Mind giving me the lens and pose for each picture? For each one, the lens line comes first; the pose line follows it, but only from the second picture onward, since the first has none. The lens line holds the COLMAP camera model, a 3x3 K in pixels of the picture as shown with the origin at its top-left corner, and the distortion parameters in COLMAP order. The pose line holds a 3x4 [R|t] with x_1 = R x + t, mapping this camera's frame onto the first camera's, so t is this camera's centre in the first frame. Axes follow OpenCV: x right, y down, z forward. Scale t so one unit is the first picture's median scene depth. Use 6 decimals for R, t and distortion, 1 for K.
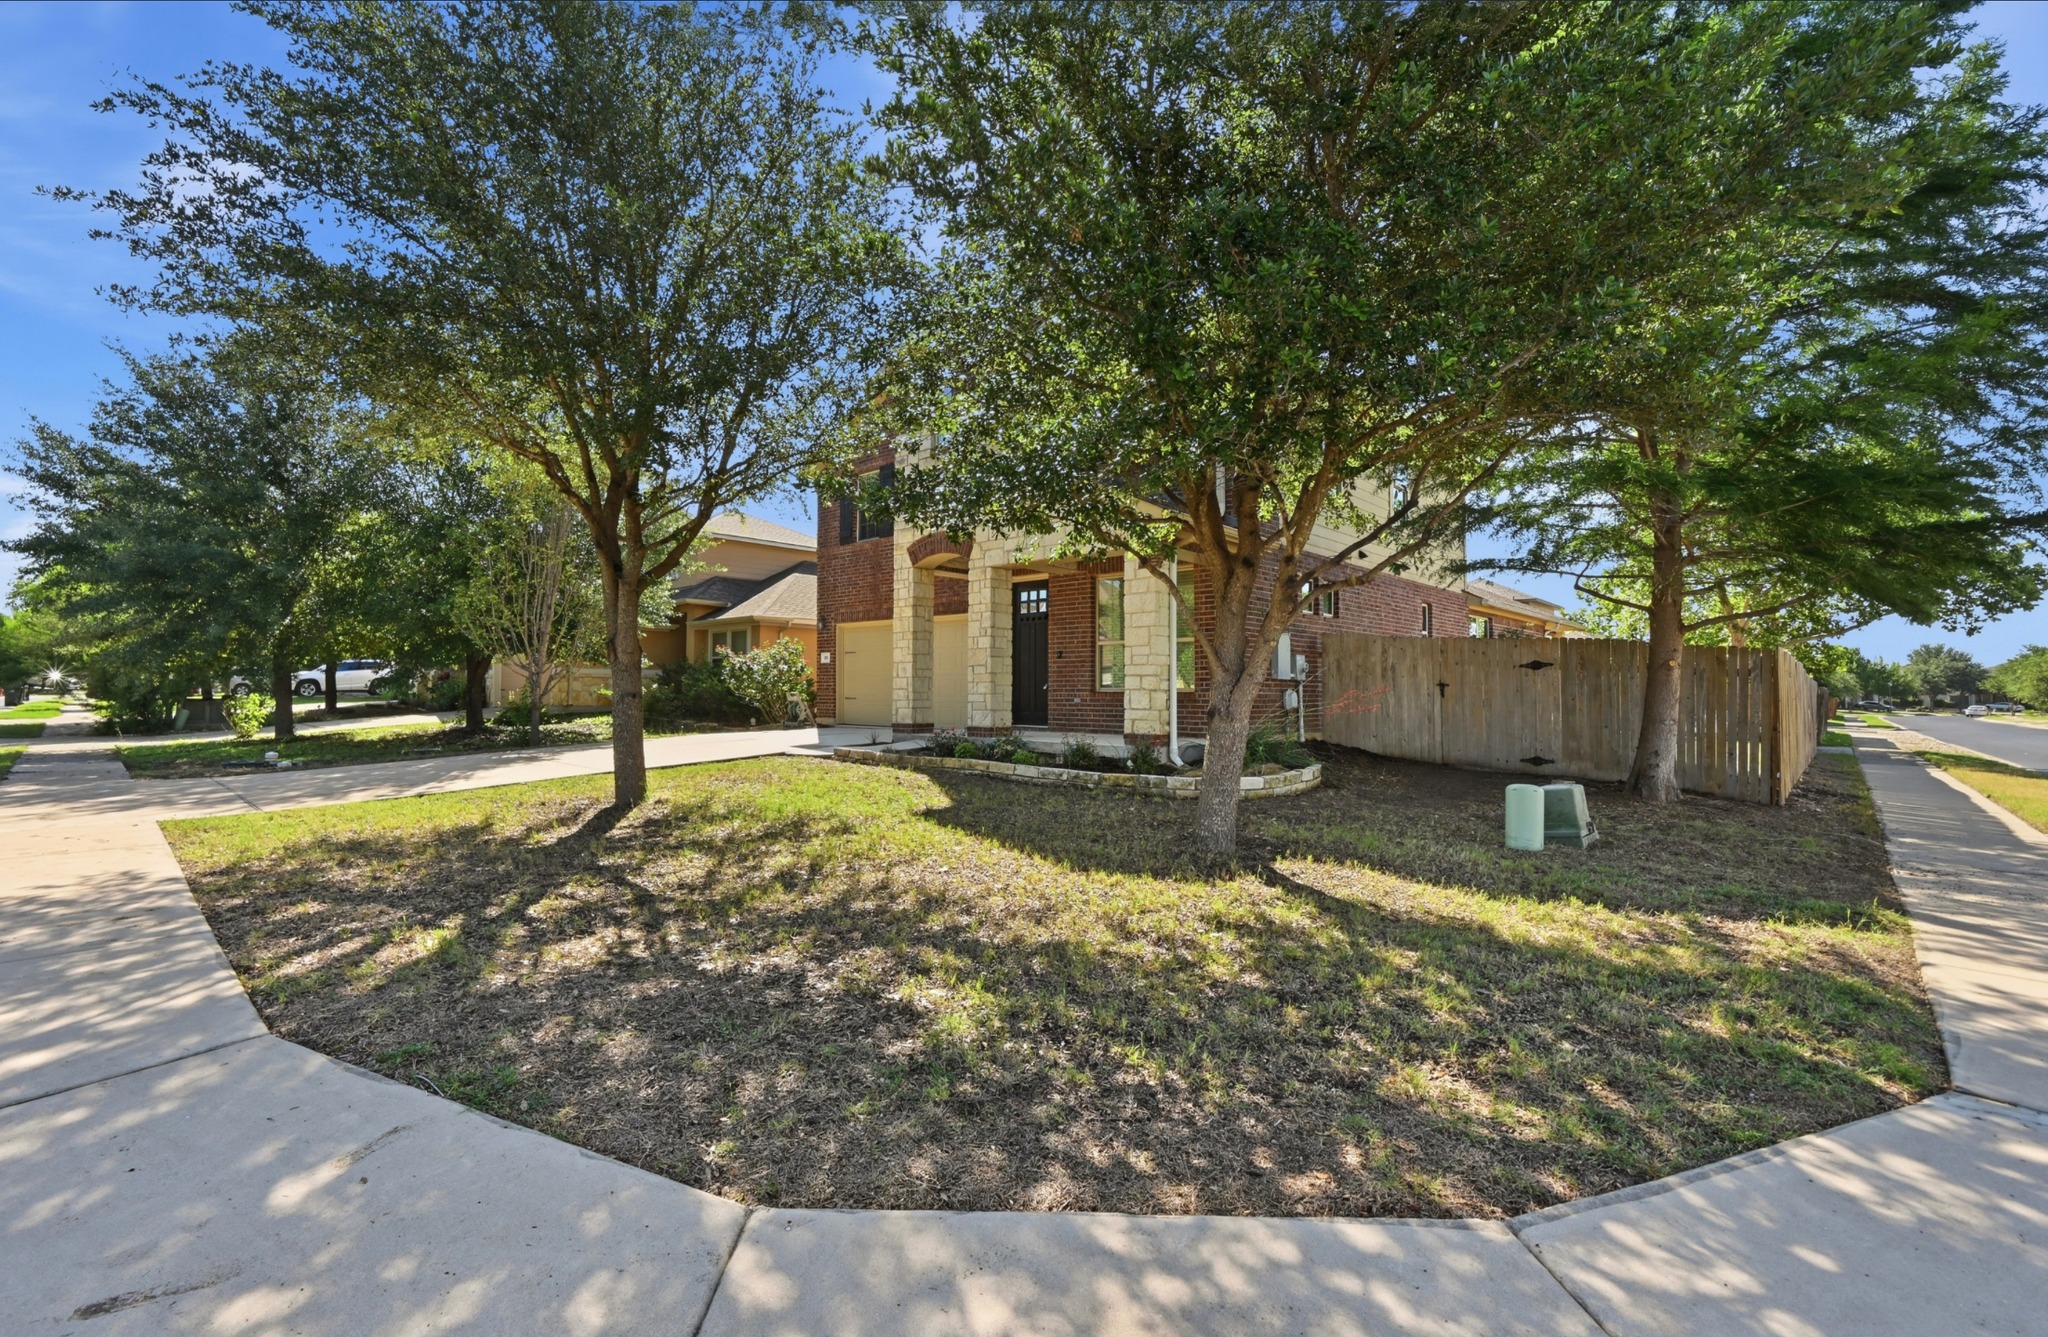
lens RADIAL K [[799.7, 0, 1023.3], [0, 799.7, 663.0], [0, 0, 1]] dist [0.001085, 0.000025]
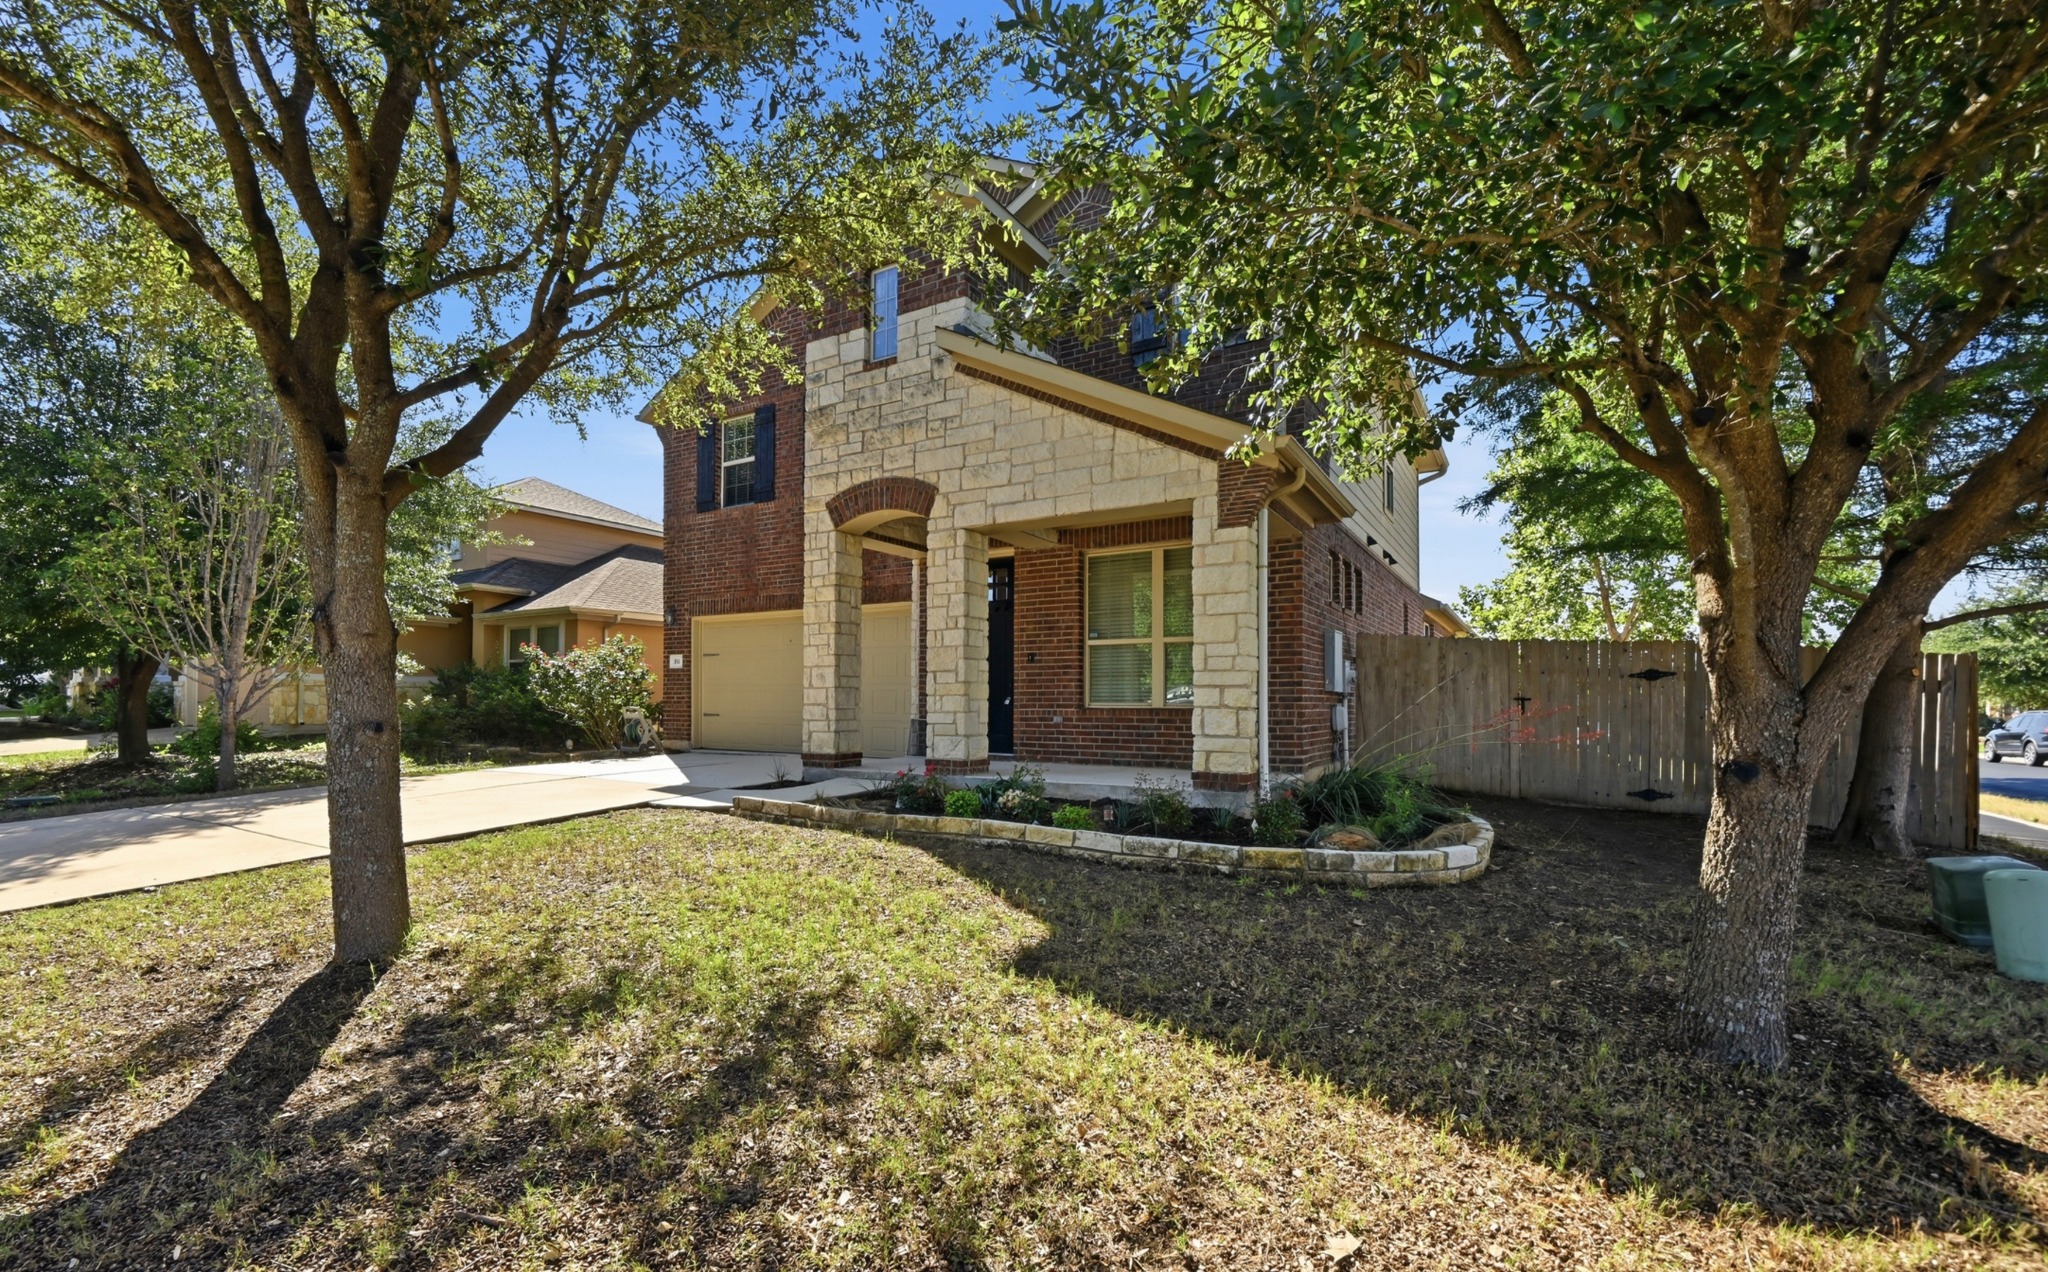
lens RADIAL K [[816.6, 0, 995.6], [0, 816.6, 686.7], [0, 0, 1]] dist [0.004067, 0.000199]
pose [[0.984642, 0.002809, 0.174564, -0.121614], [-0.005808, 0.999844, 0.016674, 0.003957], [-0.174490, -0.017432, 0.984505, 0.263937]]
